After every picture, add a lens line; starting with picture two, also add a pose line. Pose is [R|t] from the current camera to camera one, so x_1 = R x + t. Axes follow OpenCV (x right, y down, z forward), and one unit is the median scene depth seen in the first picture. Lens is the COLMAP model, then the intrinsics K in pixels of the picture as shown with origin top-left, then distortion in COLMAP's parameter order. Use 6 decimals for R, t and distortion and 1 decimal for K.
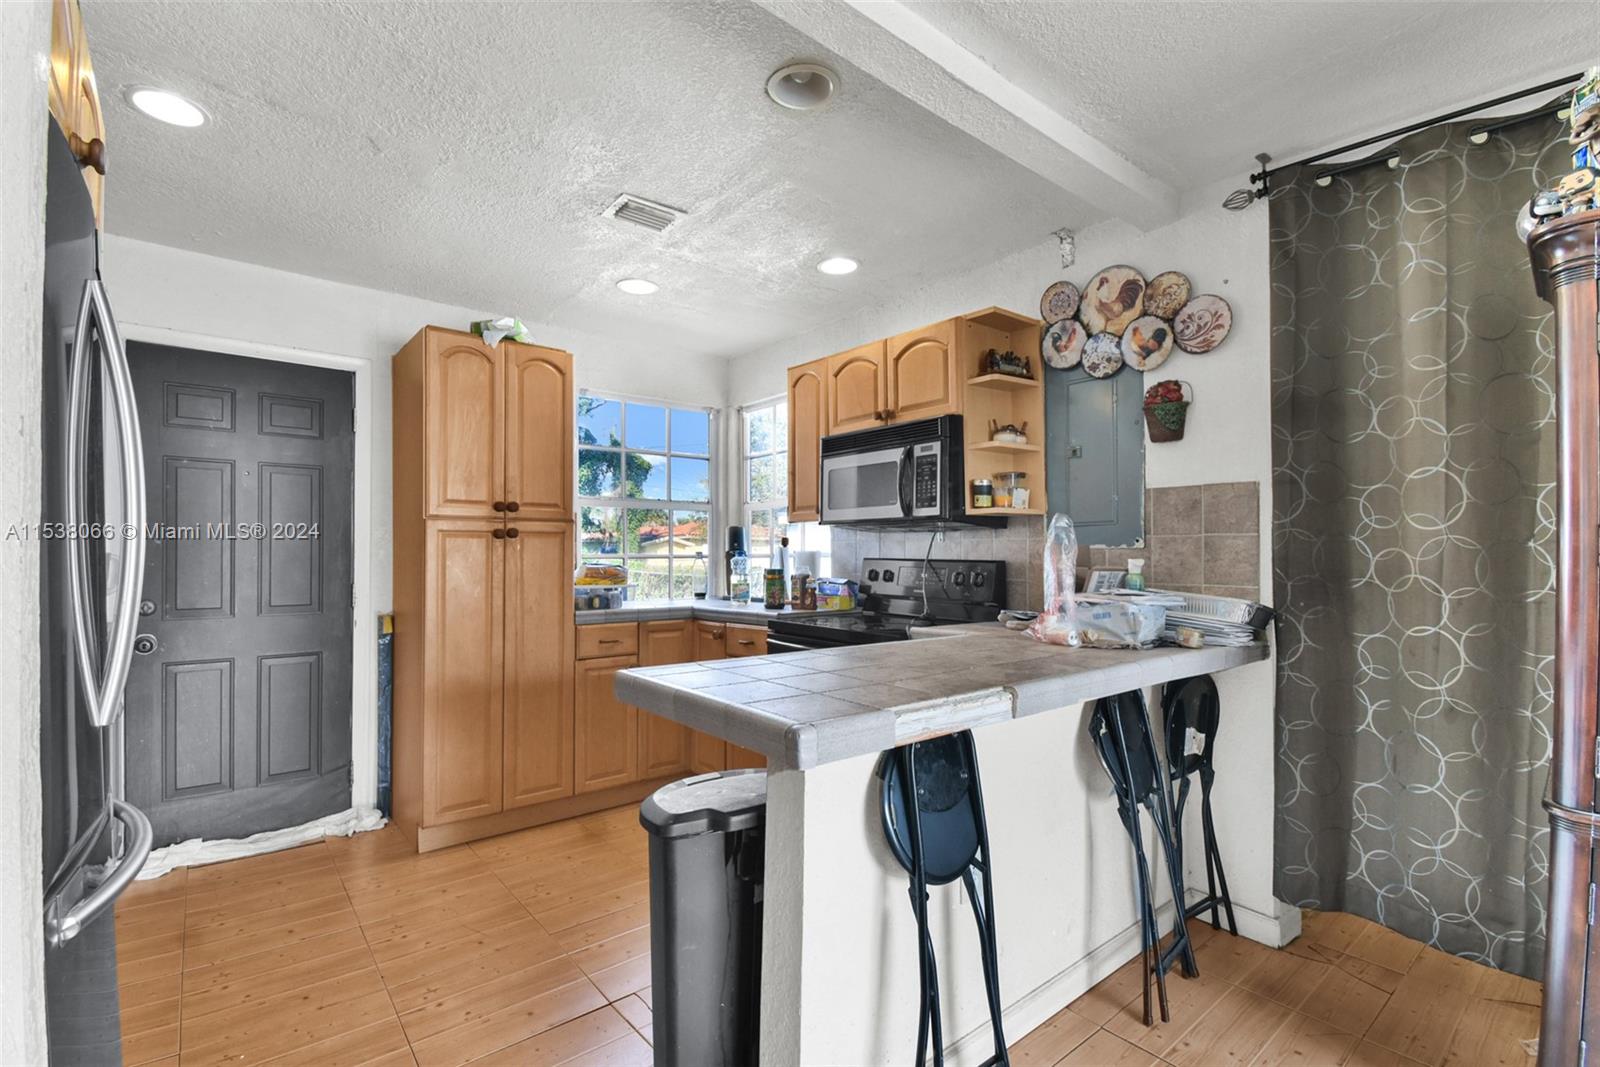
lens RADIAL K [[725.9, 0, 810.0], [0, 725.9, 541.2], [0, 0, 1]] dist [0.012097, -0.019817]
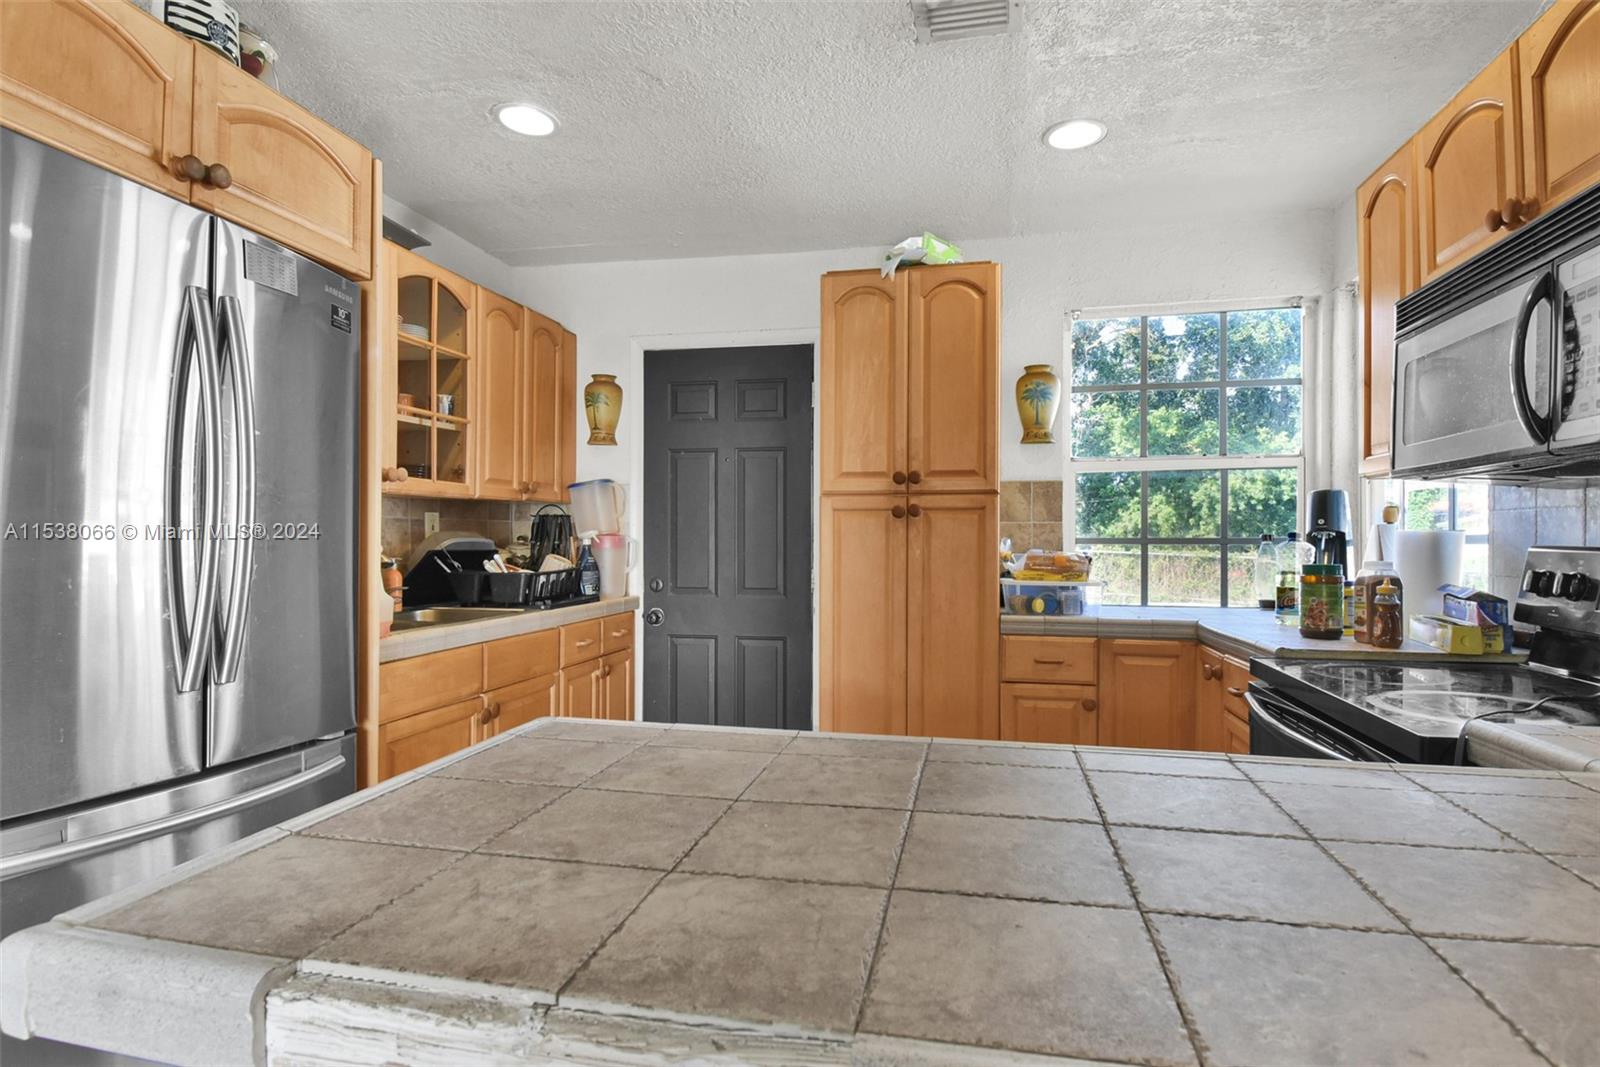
lens RADIAL K [[817.6, 0, 811.3], [0, 817.6, 551.0], [0, 0, 1]] dist [0.002415, -0.017199]
pose [[0.612508, 0.012415, -0.790367, 0.221168], [0.013614, 0.999563, 0.026251, 0.007606], [0.790347, -0.026839, 0.612071, 0.360807]]
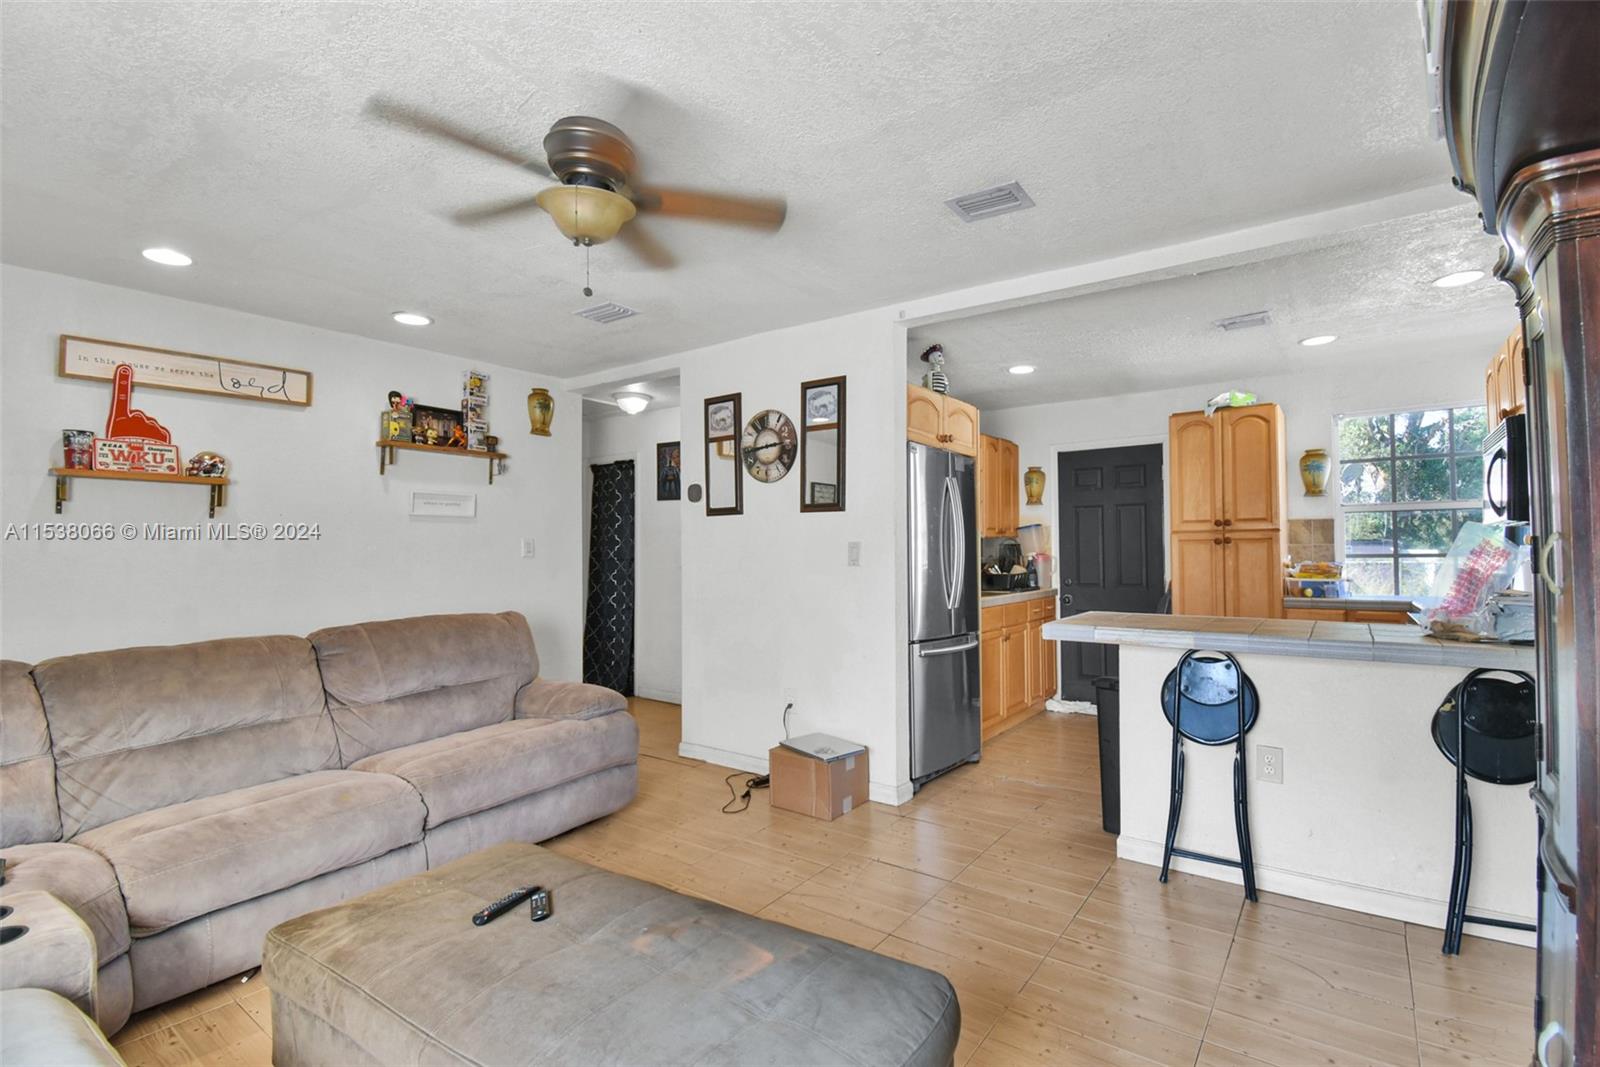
lens RADIAL K [[725.9, 0, 810.0], [0, 725.9, 541.2], [0, 0, 1]] dist [0.012097, -0.019817]
pose [[0.228144, -0.021543, -0.973389, 0.812379], [0.027542, 0.999498, -0.015666, -0.009822], [0.973238, -0.023235, 0.228622, -0.152590]]
